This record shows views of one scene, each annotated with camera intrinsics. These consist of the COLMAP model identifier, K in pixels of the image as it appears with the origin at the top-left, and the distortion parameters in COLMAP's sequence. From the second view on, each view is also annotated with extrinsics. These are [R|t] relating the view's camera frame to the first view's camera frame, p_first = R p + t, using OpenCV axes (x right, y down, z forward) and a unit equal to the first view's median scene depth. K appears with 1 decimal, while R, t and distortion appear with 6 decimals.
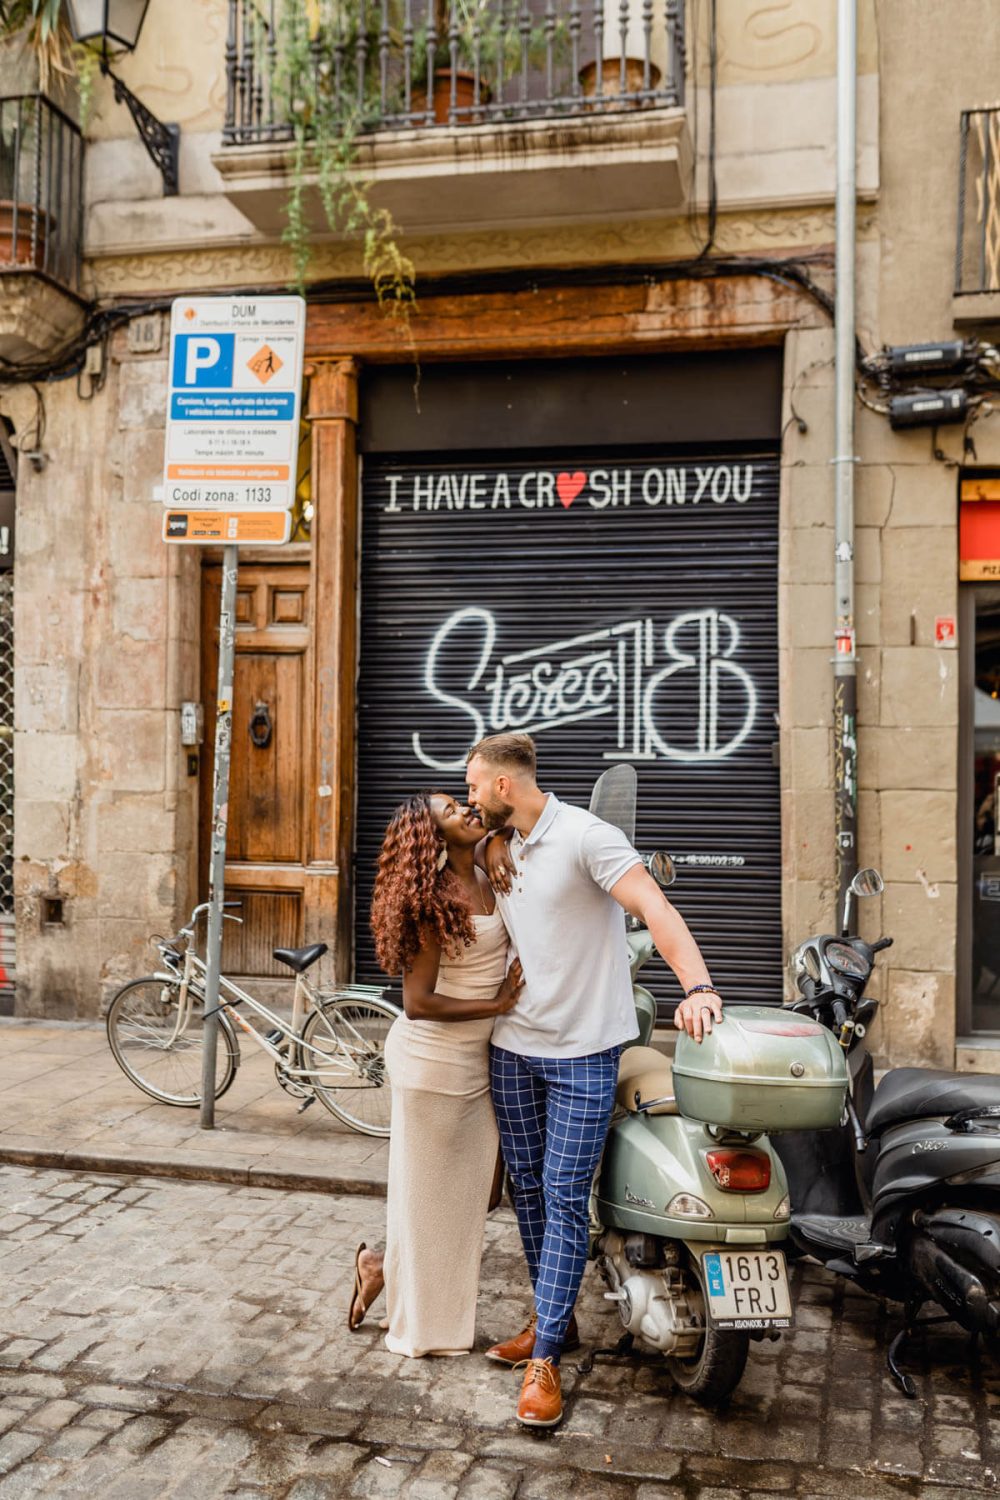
lens RADIAL K [[1501.9, 0, 492.6], [0, 1501.9, 781.3], [0, 0, 1]] dist [0.001767, -0.005897]
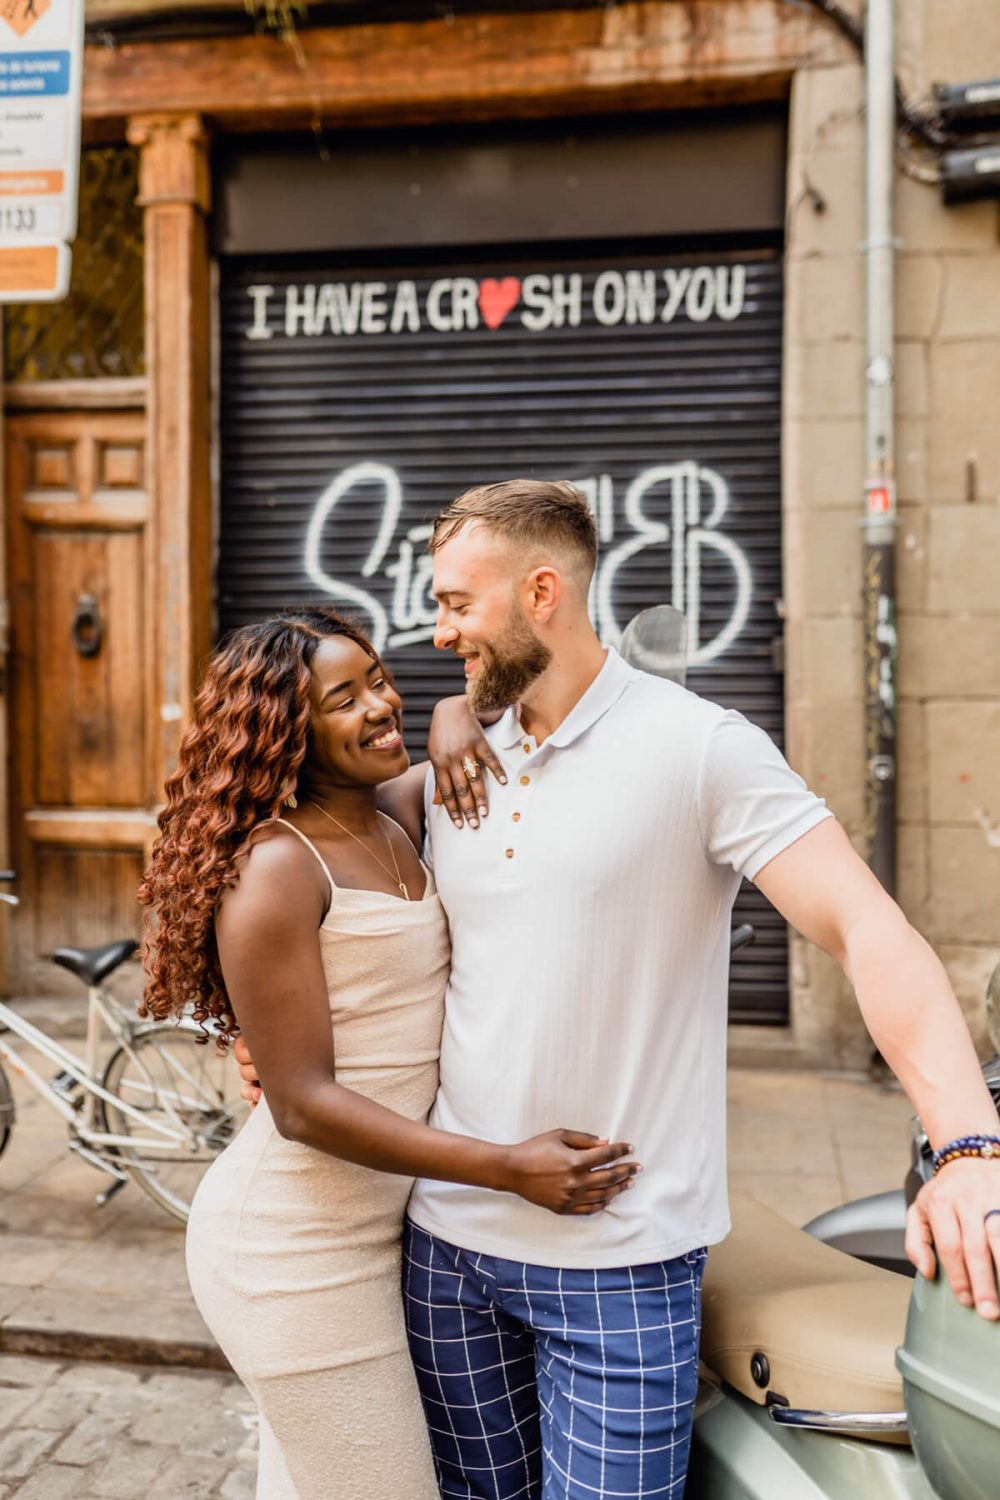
lens RADIAL K [[1501.9, 0, 492.6], [0, 1501.9, 781.3], [0, 0, 1]] dist [0.001767, -0.005897]
pose [[0.997935, -0.012113, 0.063086, -0.000910], [0.009612, 0.999162, 0.039797, 0.012928], [-0.063515, -0.039109, 0.997214, 0.253691]]
